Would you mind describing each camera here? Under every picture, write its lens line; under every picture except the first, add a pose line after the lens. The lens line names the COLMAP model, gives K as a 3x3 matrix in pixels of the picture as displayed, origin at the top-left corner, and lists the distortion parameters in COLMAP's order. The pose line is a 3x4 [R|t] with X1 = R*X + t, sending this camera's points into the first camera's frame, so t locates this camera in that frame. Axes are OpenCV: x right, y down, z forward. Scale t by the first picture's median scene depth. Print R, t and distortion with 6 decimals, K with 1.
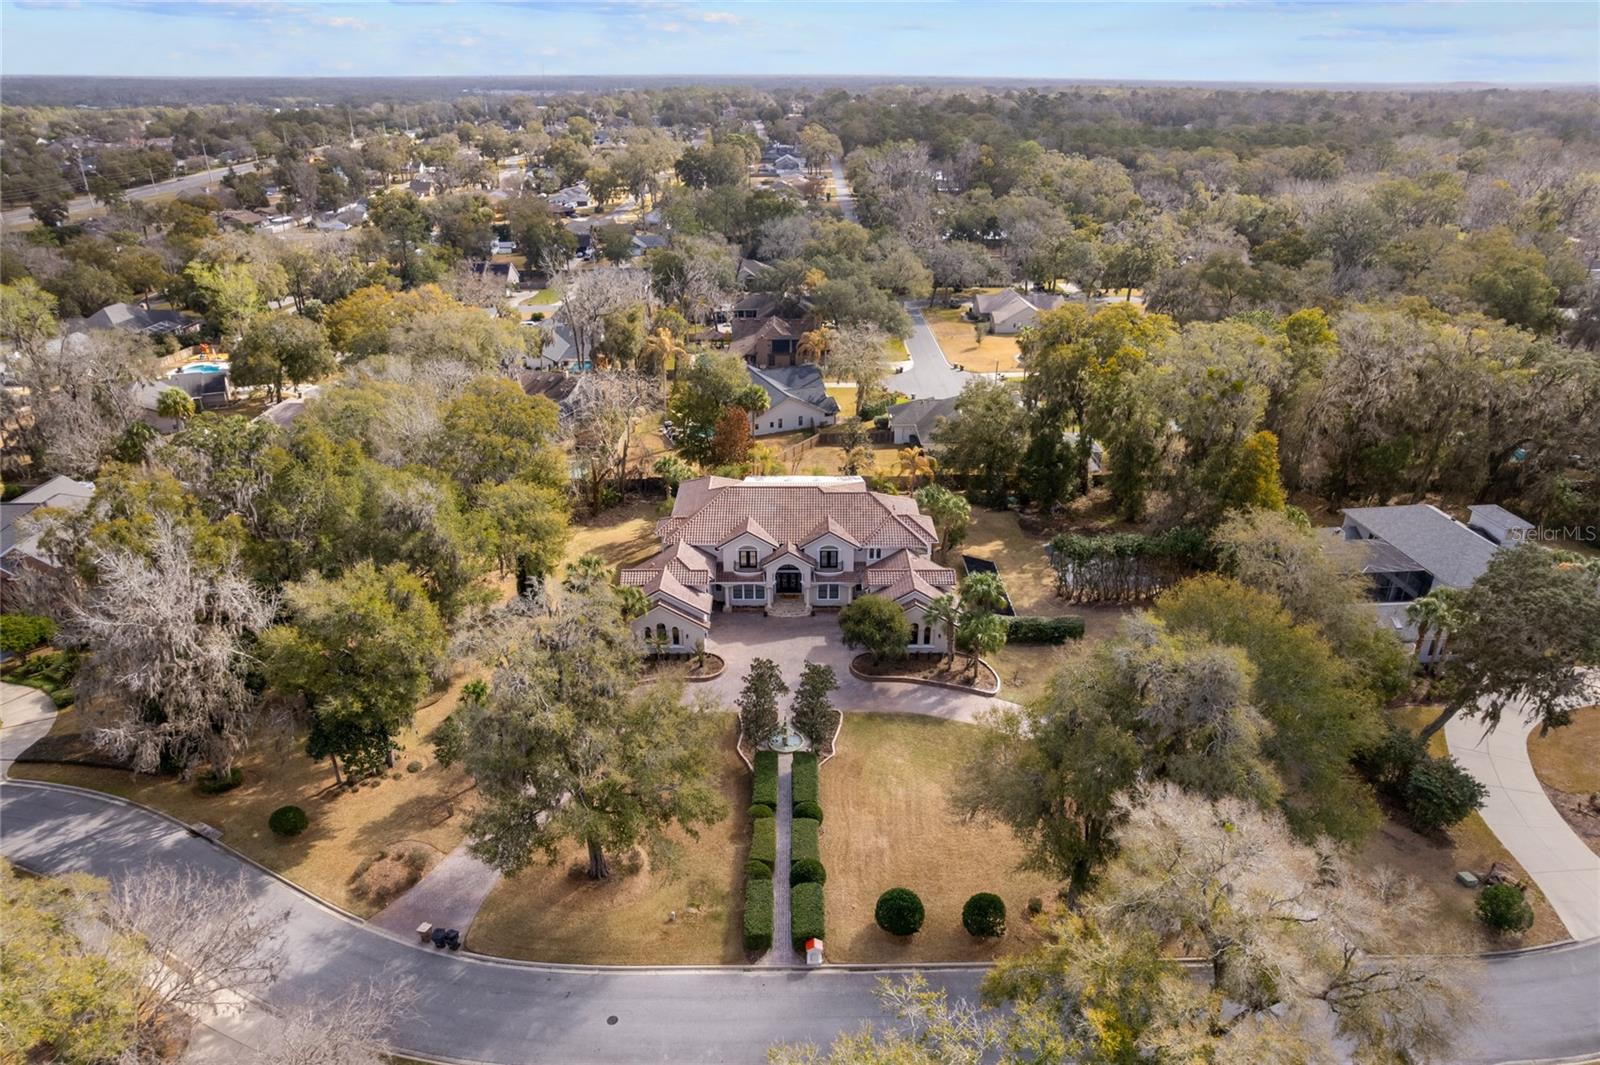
lens RADIAL K [[1021.4, 0, 808.2], [0, 1021.4, 537.7], [0, 0, 1]] dist [-0.083490, 0.073032]
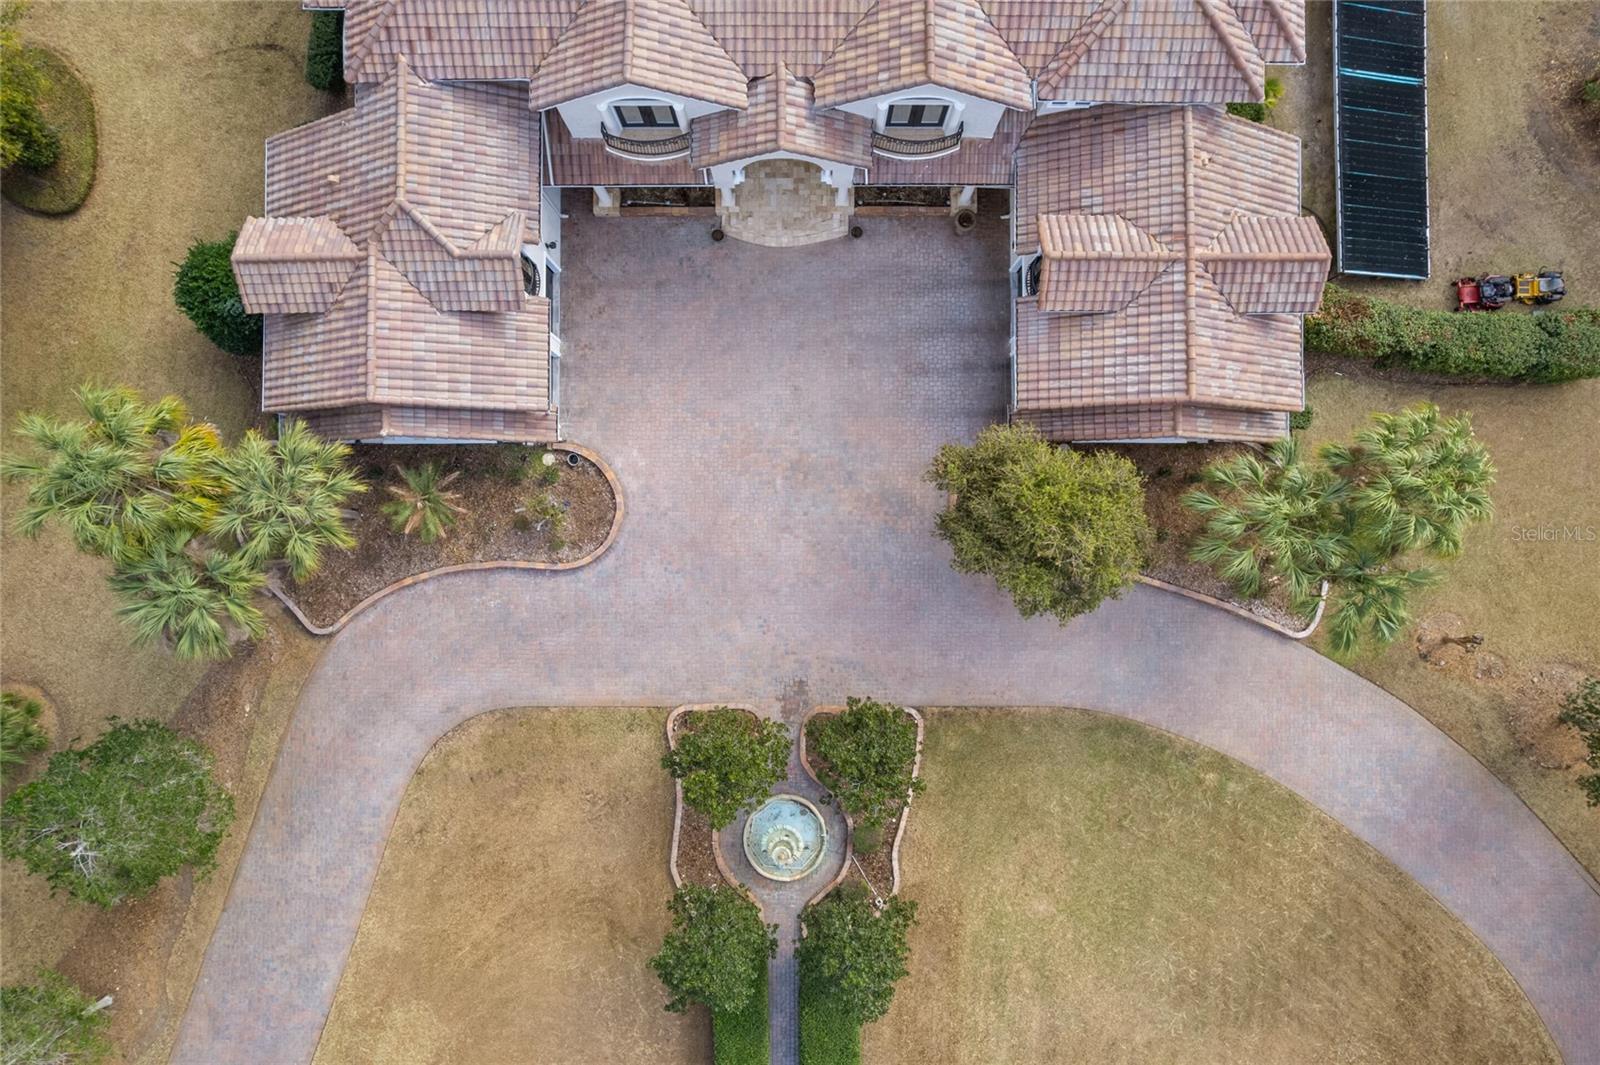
lens RADIAL K [[1021.4, 0, 808.2], [0, 1021.4, 537.7], [0, 0, 1]] dist [-0.083490, 0.073032]
pose [[0.999972, 0.007420, 0.000142, -0.011281], [-0.003306, 0.428182, 0.903687, -0.203003], [0.006645, -0.903662, 0.428194, 0.804522]]
